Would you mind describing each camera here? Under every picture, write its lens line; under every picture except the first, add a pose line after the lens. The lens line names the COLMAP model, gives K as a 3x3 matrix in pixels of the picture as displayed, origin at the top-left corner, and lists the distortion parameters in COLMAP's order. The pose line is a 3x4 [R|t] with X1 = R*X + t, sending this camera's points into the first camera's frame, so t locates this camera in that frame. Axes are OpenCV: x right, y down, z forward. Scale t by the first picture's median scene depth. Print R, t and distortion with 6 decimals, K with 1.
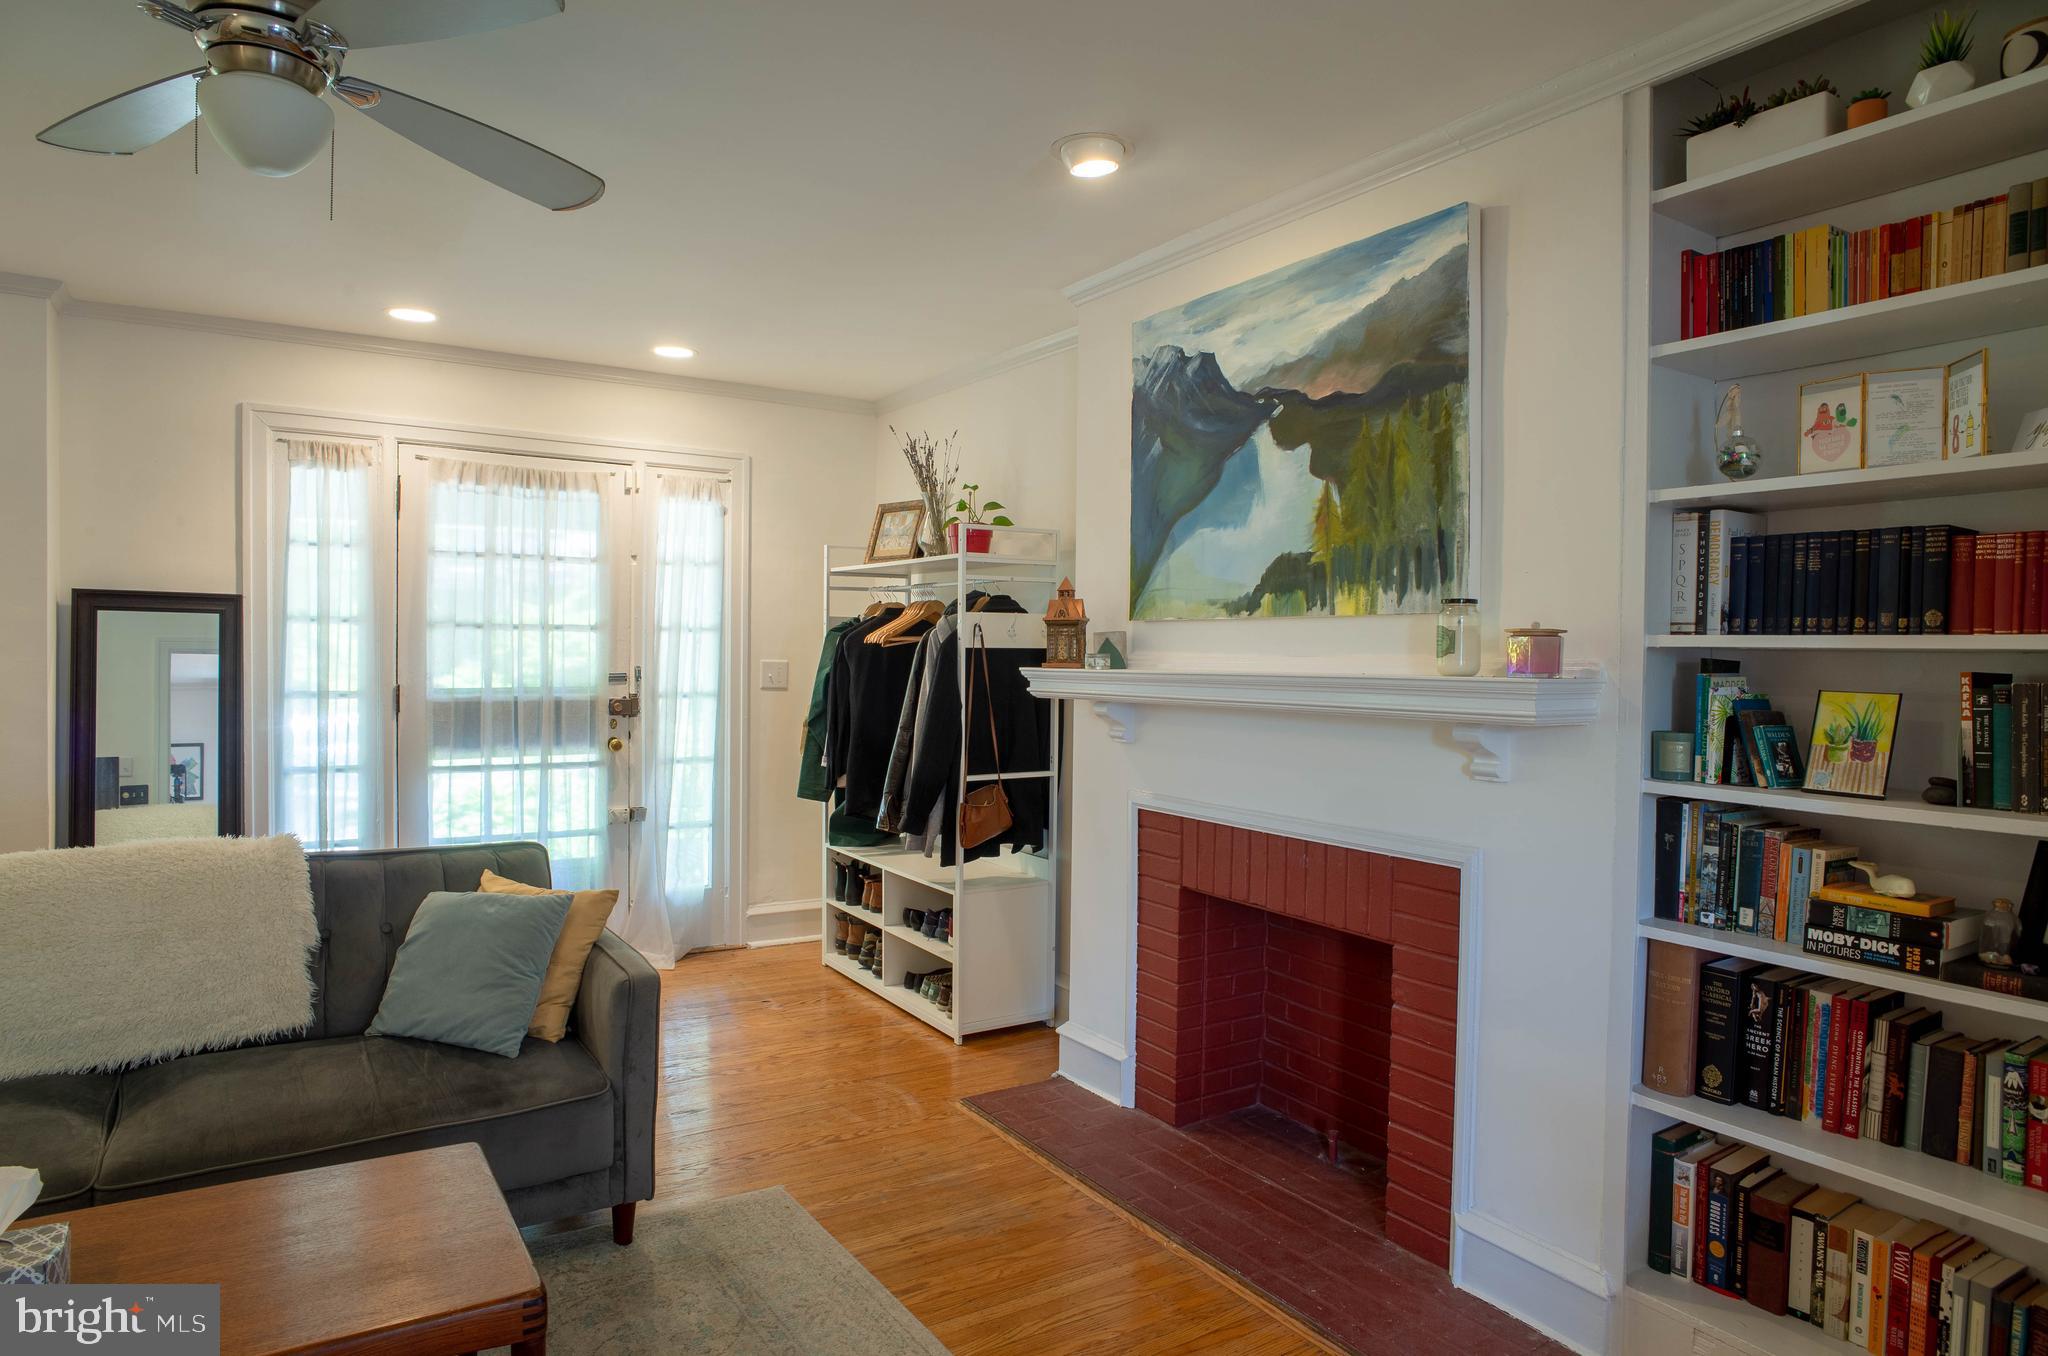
lens RADIAL K [[1231.4, 0, 1032.9], [0, 1231.4, 657.7], [0, 0, 1]] dist [-0.058239, 0.030367]
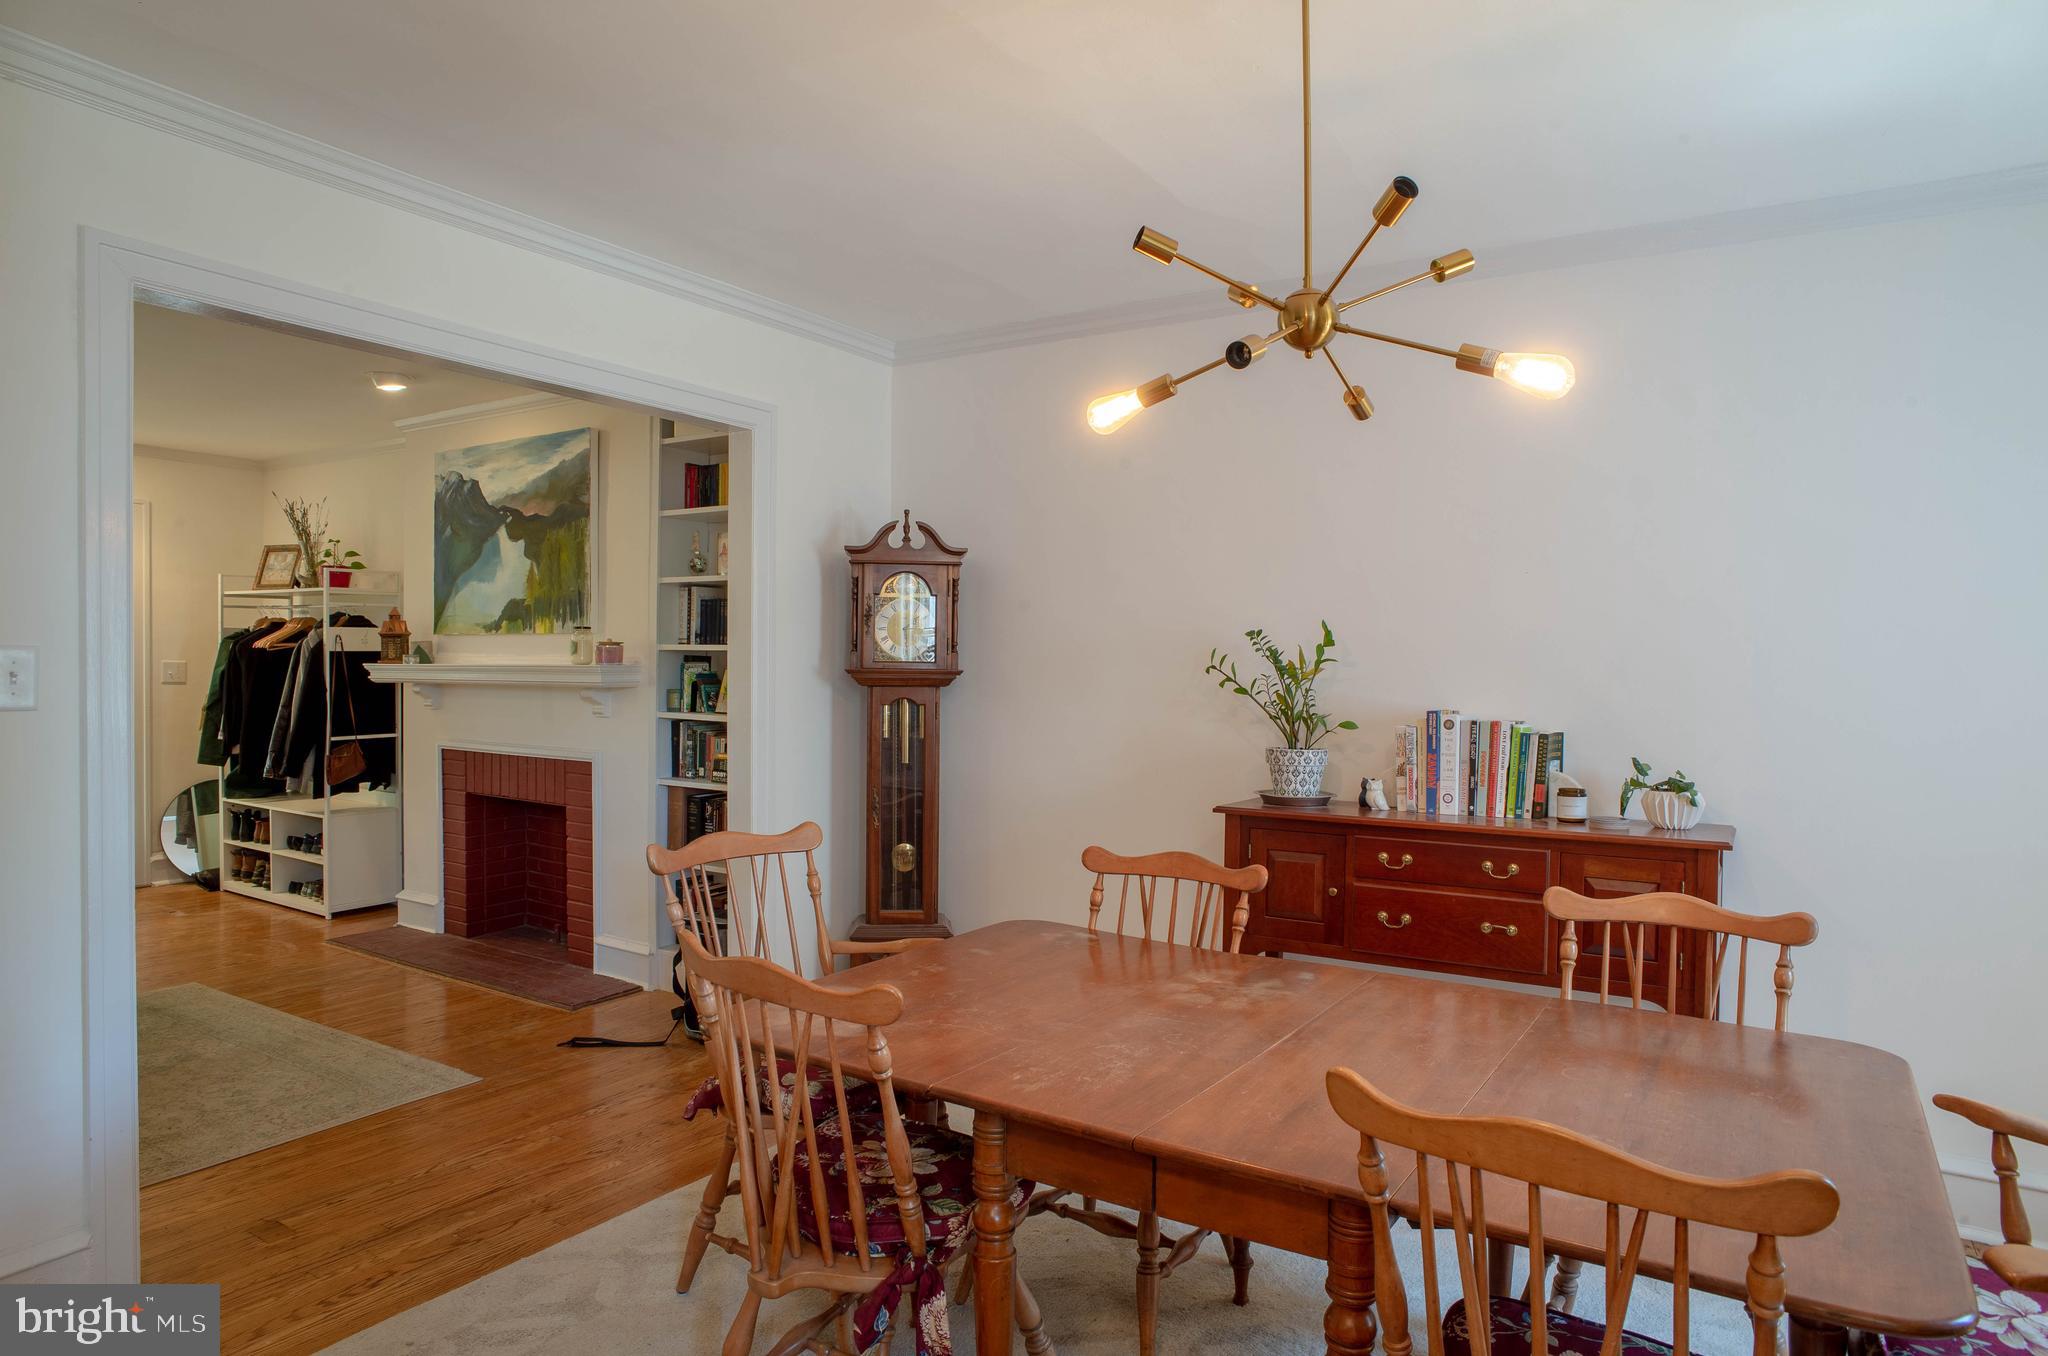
lens RADIAL K [[1231.4, 0, 1015.0], [0, 1231.4, 665.7], [0, 0, 1]] dist [-0.058239, 0.030367]
pose [[0.913610, -0.009169, 0.406488, 0.131830], [0.006362, 0.999946, 0.008258, 0.003417], [-0.406542, -0.004959, 0.913619, -0.837237]]
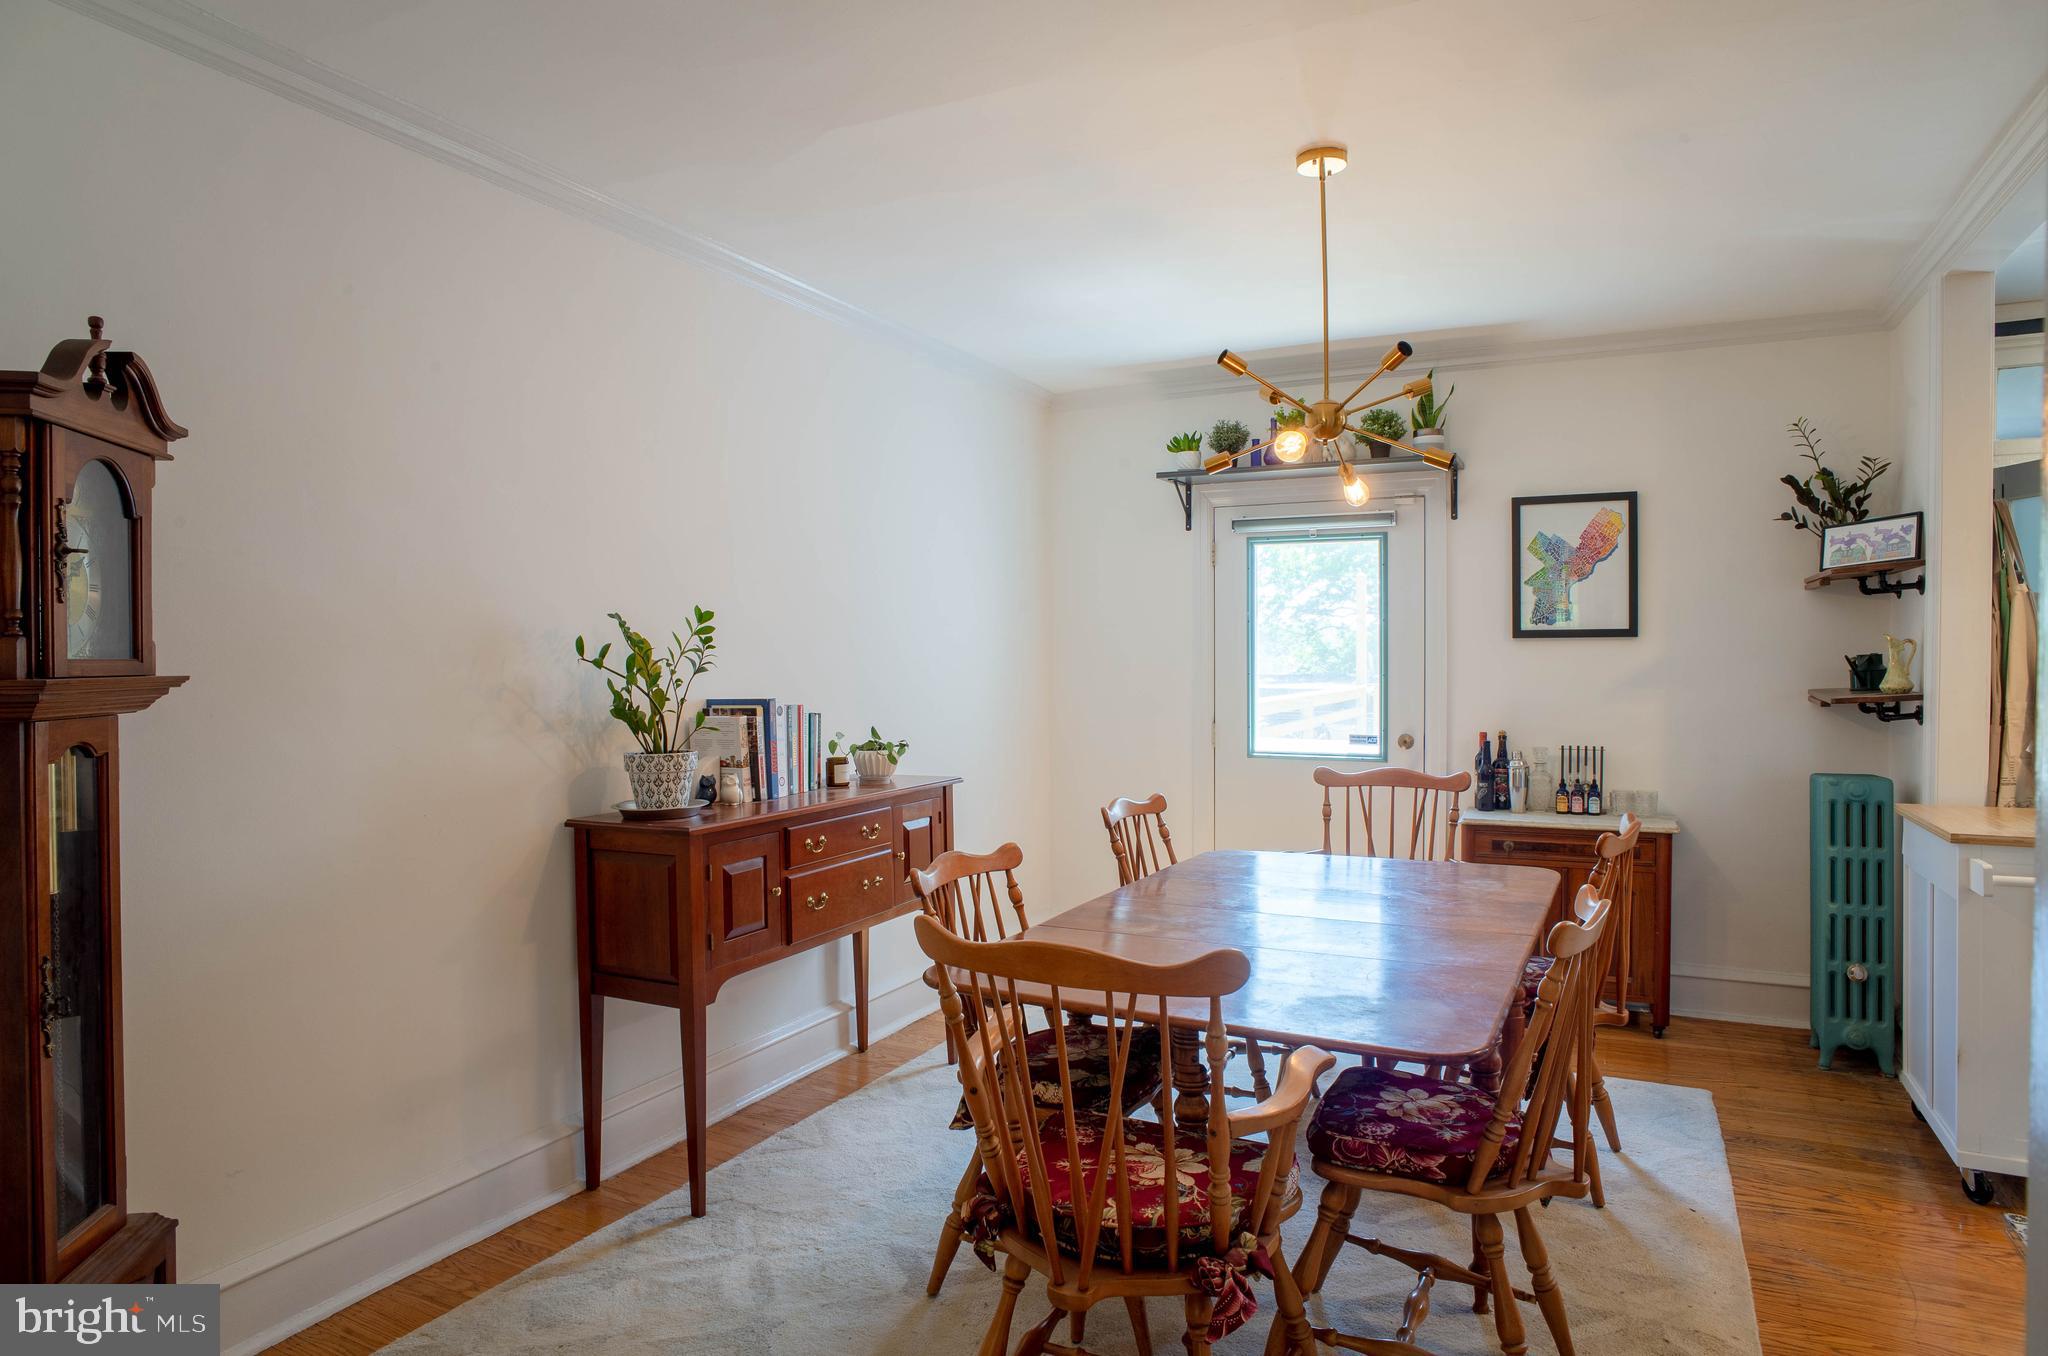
lens RADIAL K [[1231.4, 0, 1027.3], [0, 1231.4, 687.1], [0, 0, 1]] dist [-0.058239, 0.030367]
pose [[-0.523572, -0.032823, 0.851349, -0.130920], [0.003729, 0.999160, 0.040814, -0.000418], [-0.851973, 0.024544, -0.523010, 0.265797]]
